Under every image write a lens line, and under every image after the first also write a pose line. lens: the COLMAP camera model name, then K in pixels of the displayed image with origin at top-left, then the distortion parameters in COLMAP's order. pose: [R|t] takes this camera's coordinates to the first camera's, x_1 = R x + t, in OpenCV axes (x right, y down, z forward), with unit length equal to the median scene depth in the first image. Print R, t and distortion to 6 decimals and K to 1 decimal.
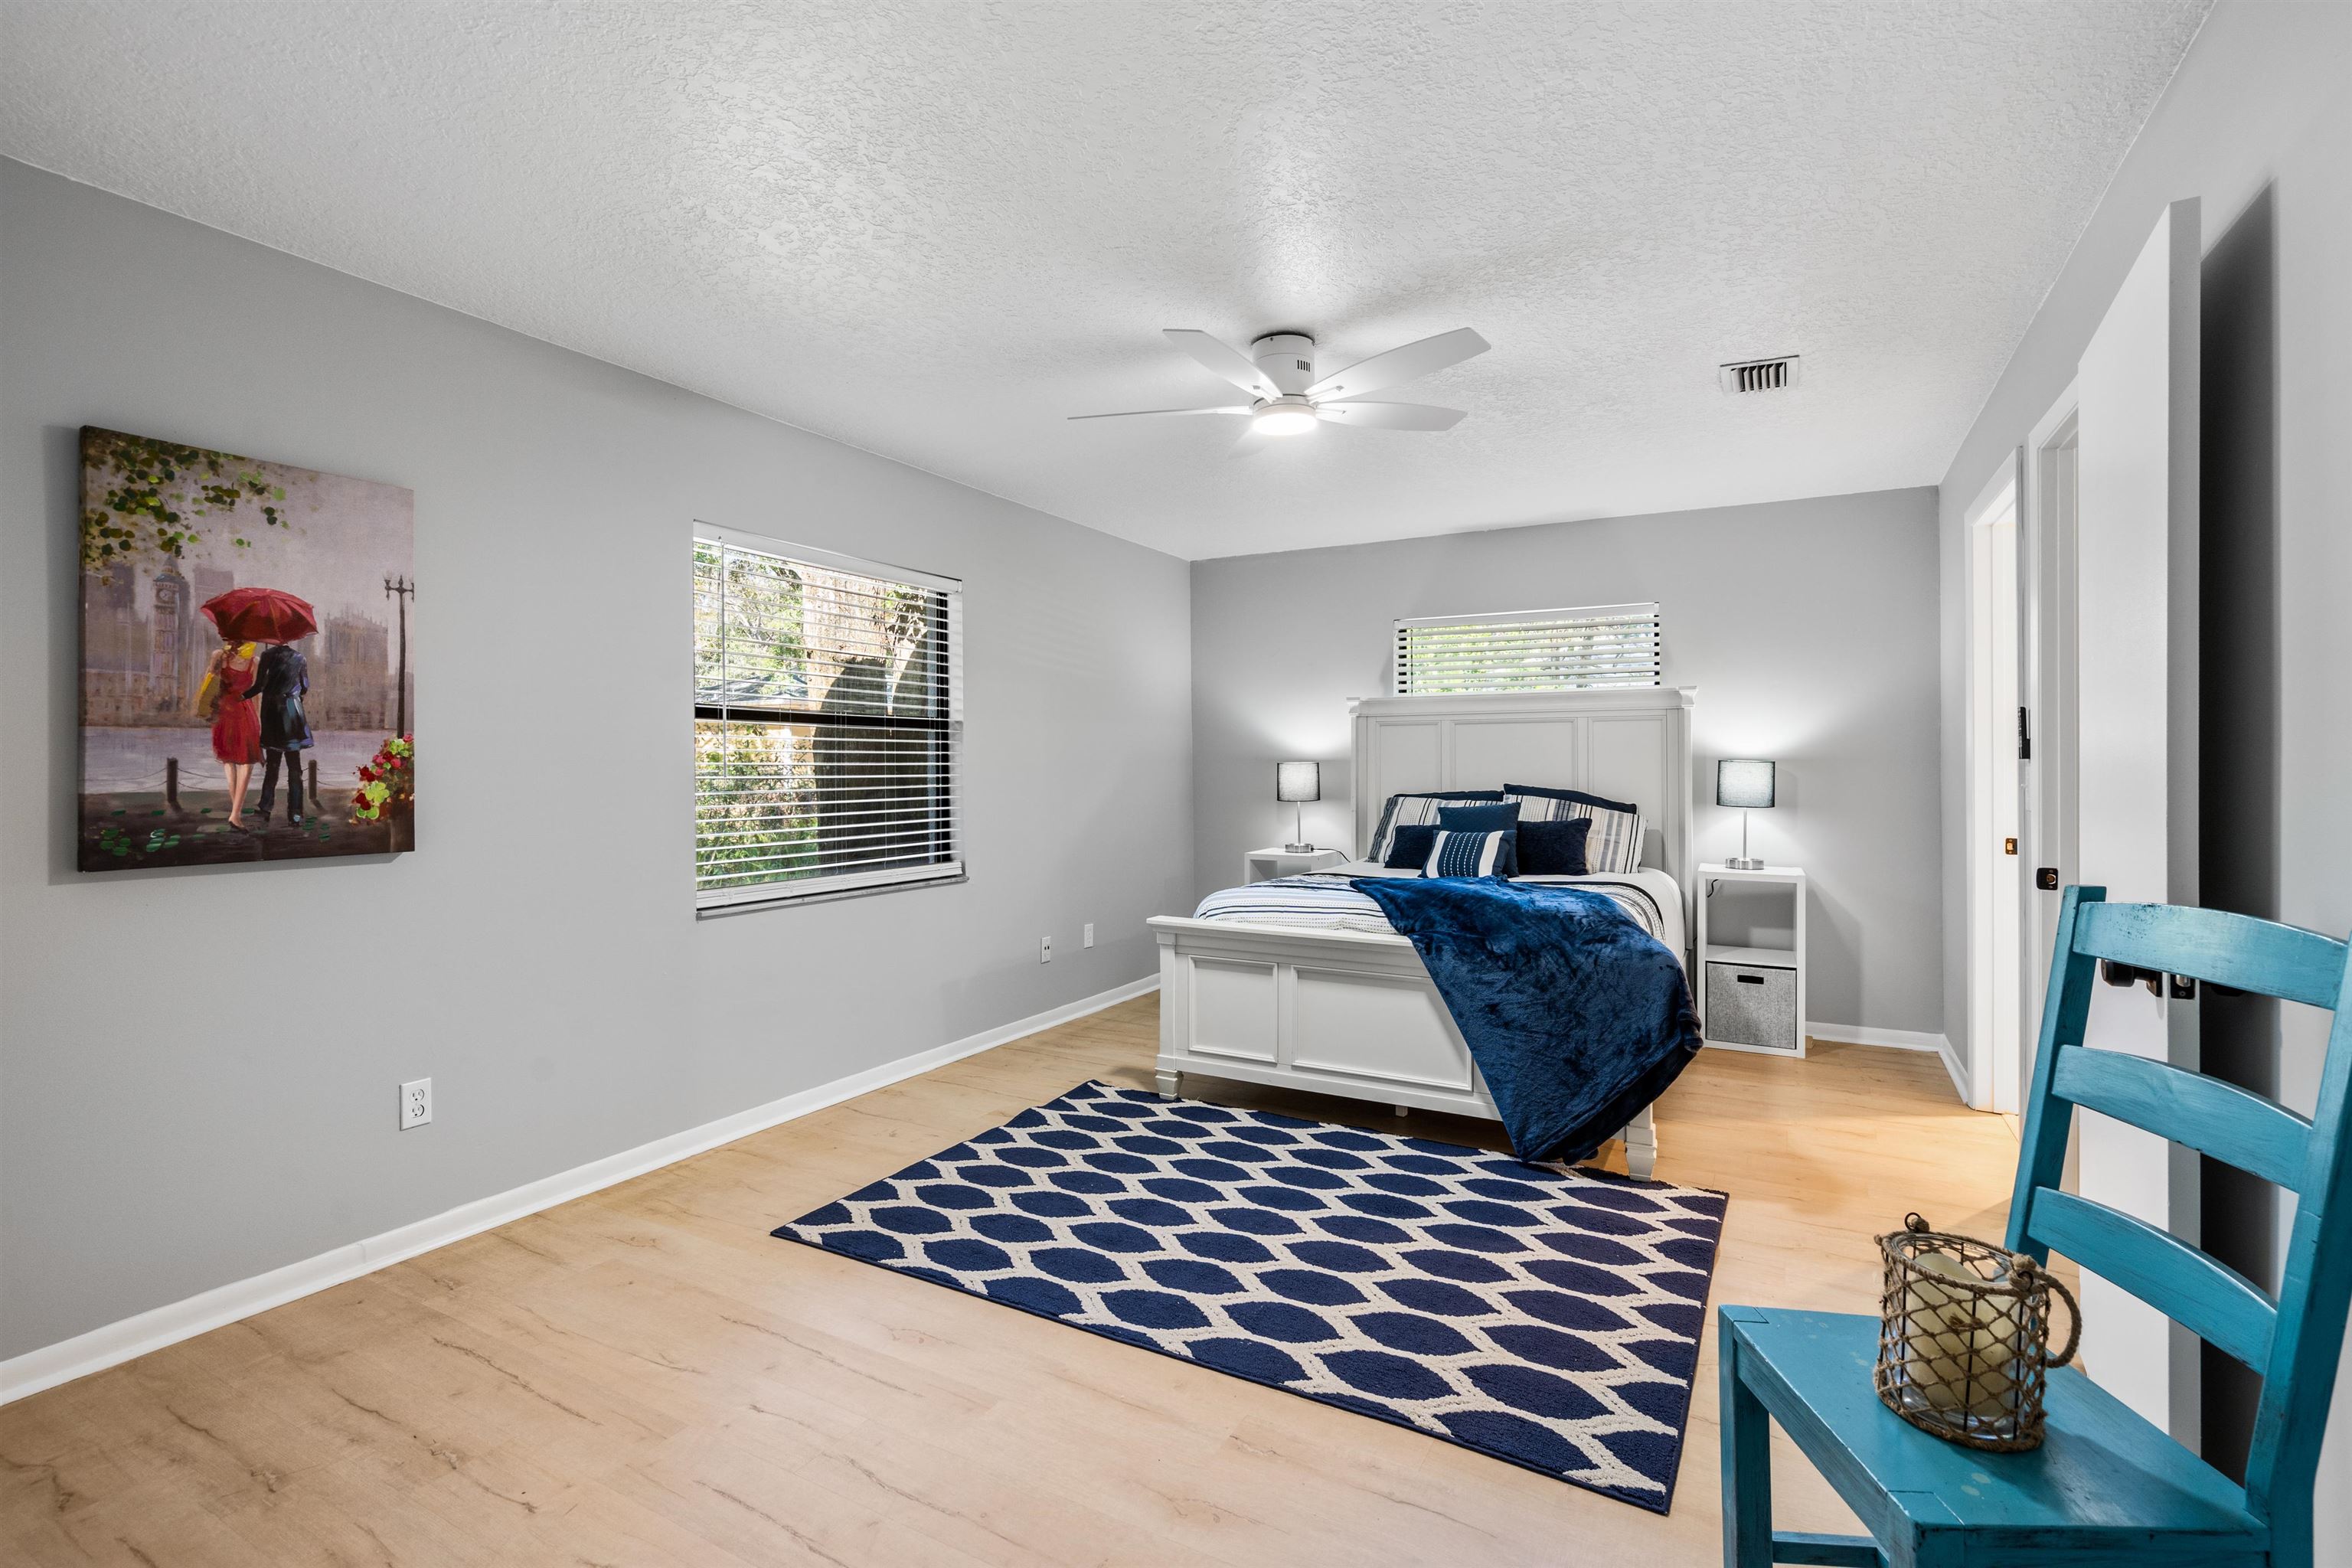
lens RADIAL K [[1090.8, 0, 1185.6], [0, 1090.8, 777.1], [0, 0, 1]] dist [0.002758, 0.002411]
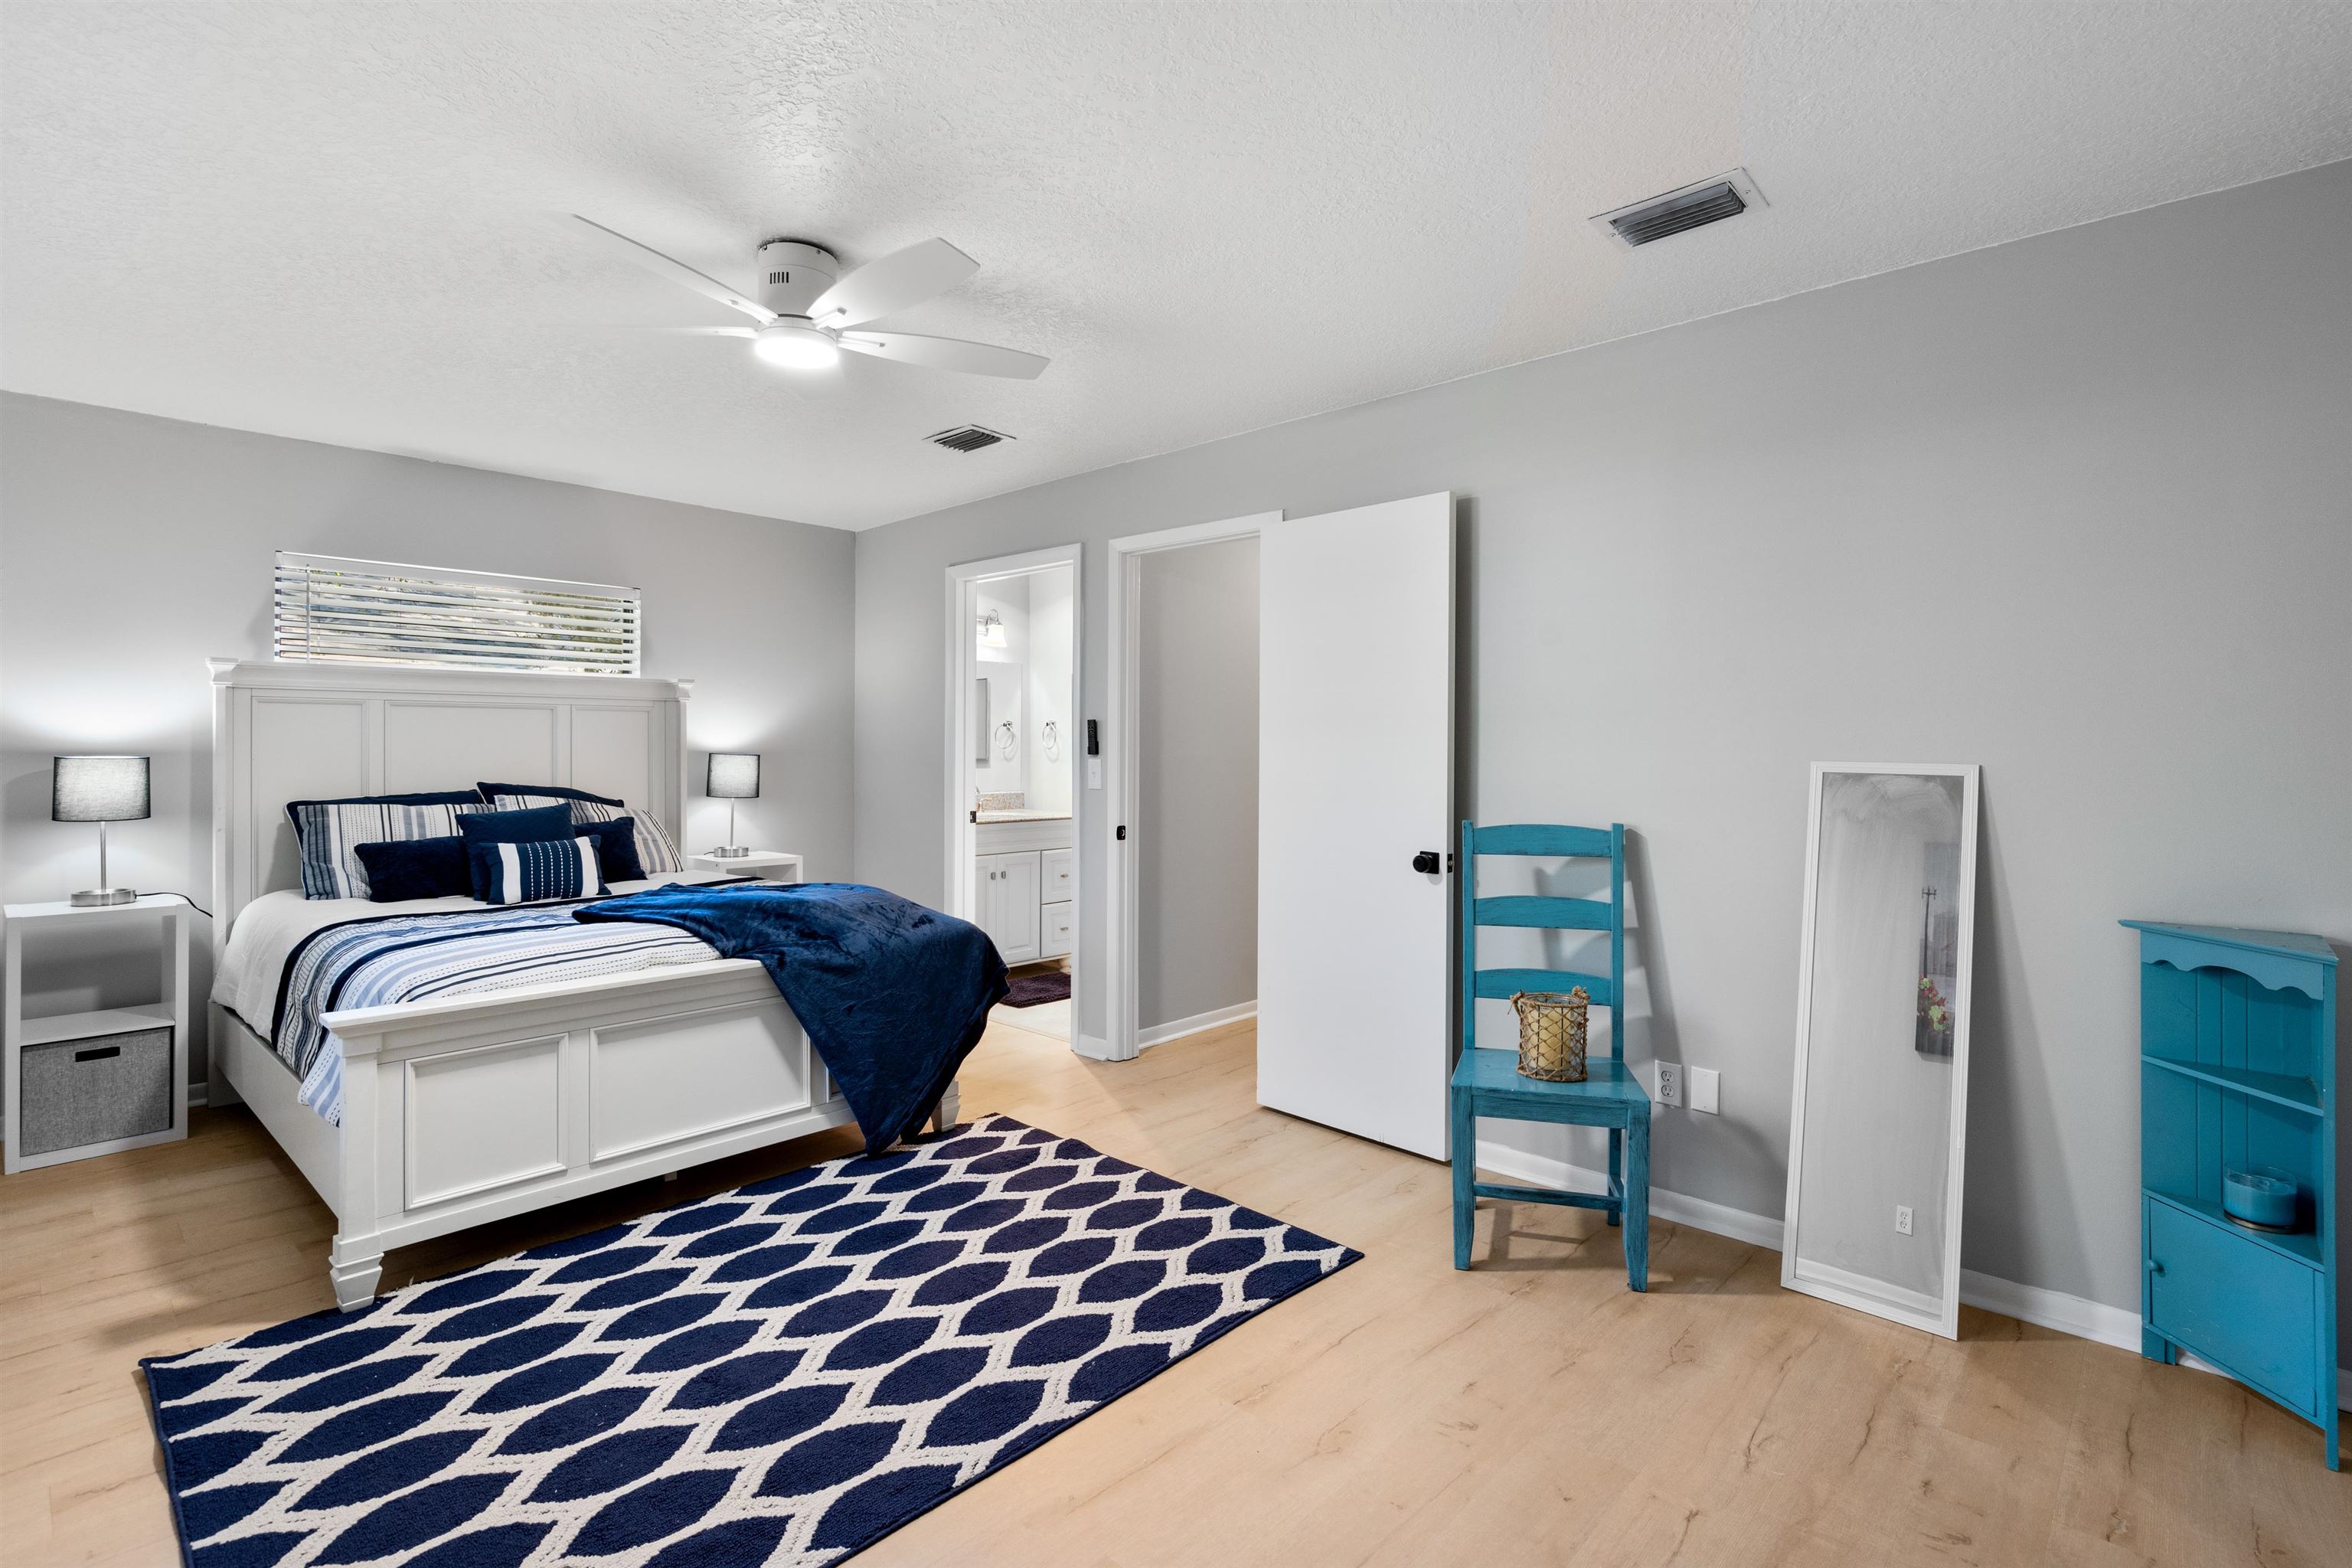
lens RADIAL K [[1090.8, 0, 1177.8], [0, 1090.8, 761.7], [0, 0, 1]] dist [0.002758, 0.002411]
pose [[0.245399, -0.006581, 0.969400, -0.559161], [0.010322, 0.999938, 0.004175, -0.010938], [-0.969367, 0.008982, 0.245452, 0.448248]]
